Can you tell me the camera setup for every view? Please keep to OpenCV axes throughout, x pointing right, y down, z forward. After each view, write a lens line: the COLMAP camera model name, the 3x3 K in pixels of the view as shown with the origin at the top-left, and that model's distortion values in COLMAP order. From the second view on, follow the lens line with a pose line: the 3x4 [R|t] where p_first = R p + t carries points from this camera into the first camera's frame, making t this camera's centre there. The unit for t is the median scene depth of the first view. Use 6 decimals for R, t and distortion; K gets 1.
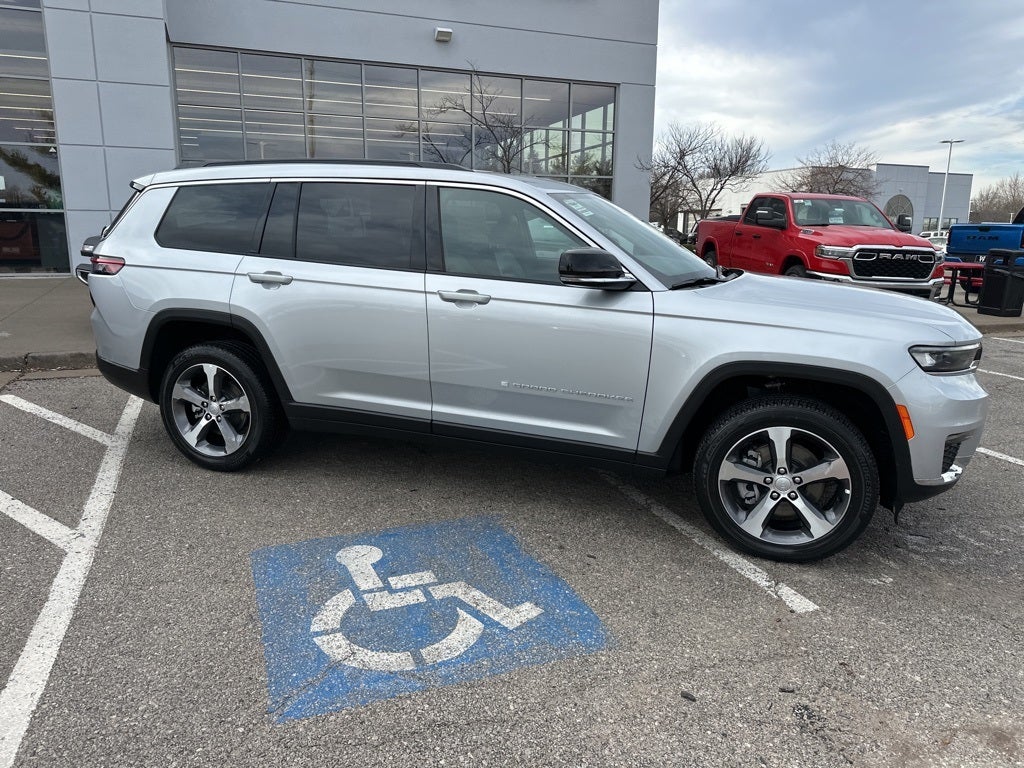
lens RADIAL K [[718.5, 0, 509.8], [0, 718.5, 383.8], [0, 0, 1]] dist [0.036194, -0.039956]
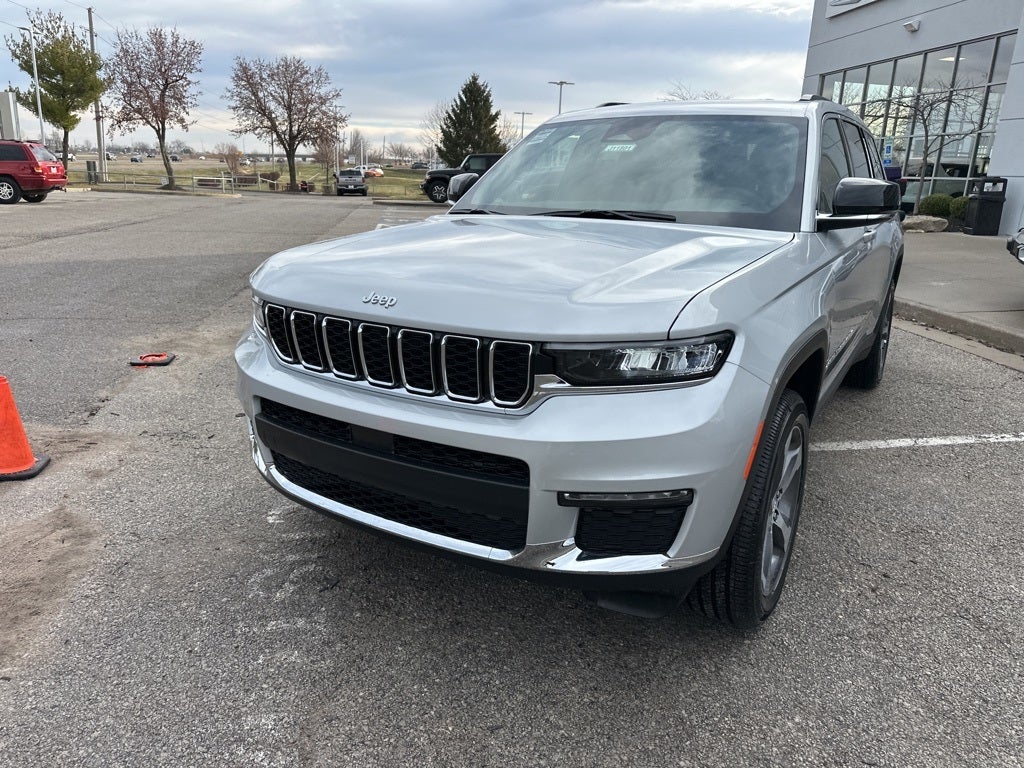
lens RADIAL K [[718.5, 0, 509.5], [0, 718.5, 383.4], [0, 0, 1]] dist [0.036194, -0.039956]
pose [[-0.231987, 0.251695, -0.939591, 1.187827], [-0.240494, 0.921114, 0.306124, -0.236907], [0.942521, 0.296982, -0.153155, 1.271828]]
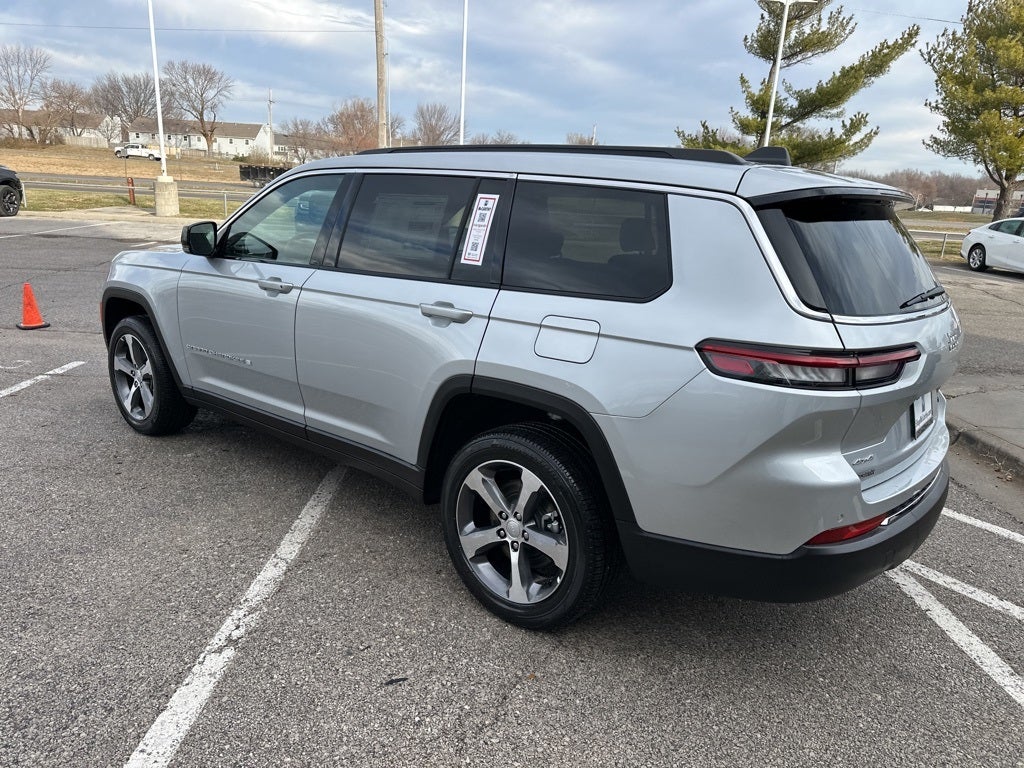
lens RADIAL K [[718.5, 0, 506.4], [0, 718.5, 387.0], [0, 0, 1]] dist [0.036194, -0.039956]
pose [[-0.927345, -0.161803, 0.337417, -0.558638], [0.012716, 0.887539, 0.460556, -0.571220], [-0.373990, 0.431386, -0.820998, 2.285832]]
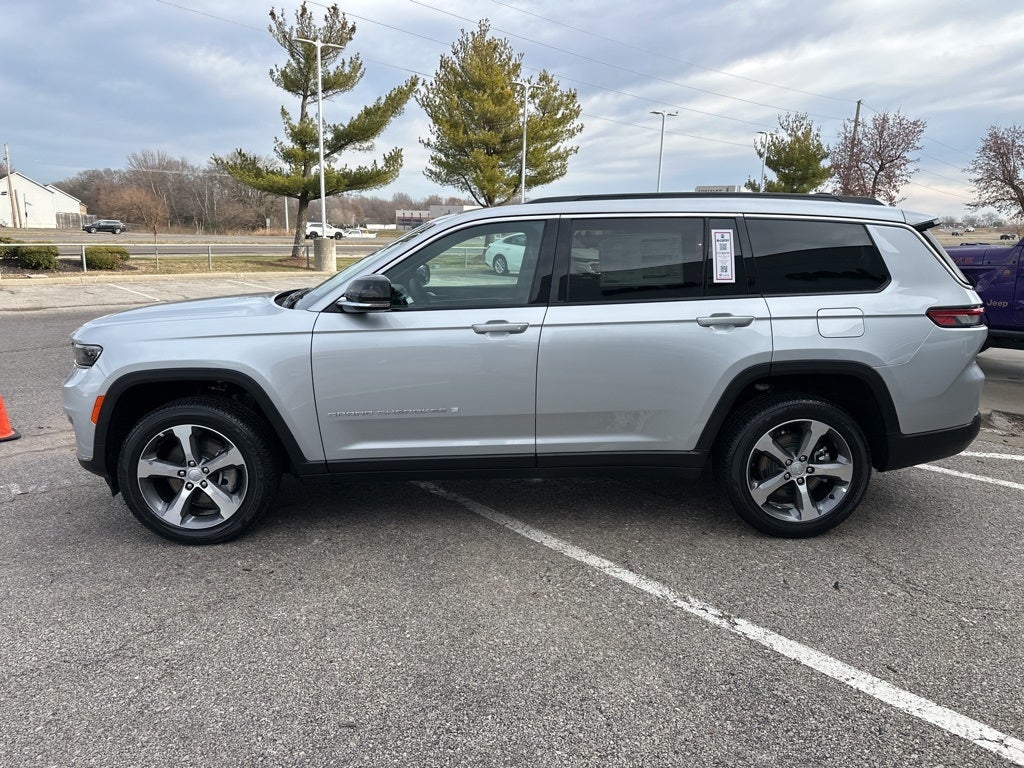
lens RADIAL K [[718.5, 0, 506.8], [0, 718.5, 379.9], [0, 0, 1]] dist [0.036194, -0.039956]
pose [[-0.941489, 0.040560, -0.334594, 0.442938], [-0.100233, 0.914124, 0.392849, -0.575582], [0.321794, 0.403400, -0.856573, 2.440009]]
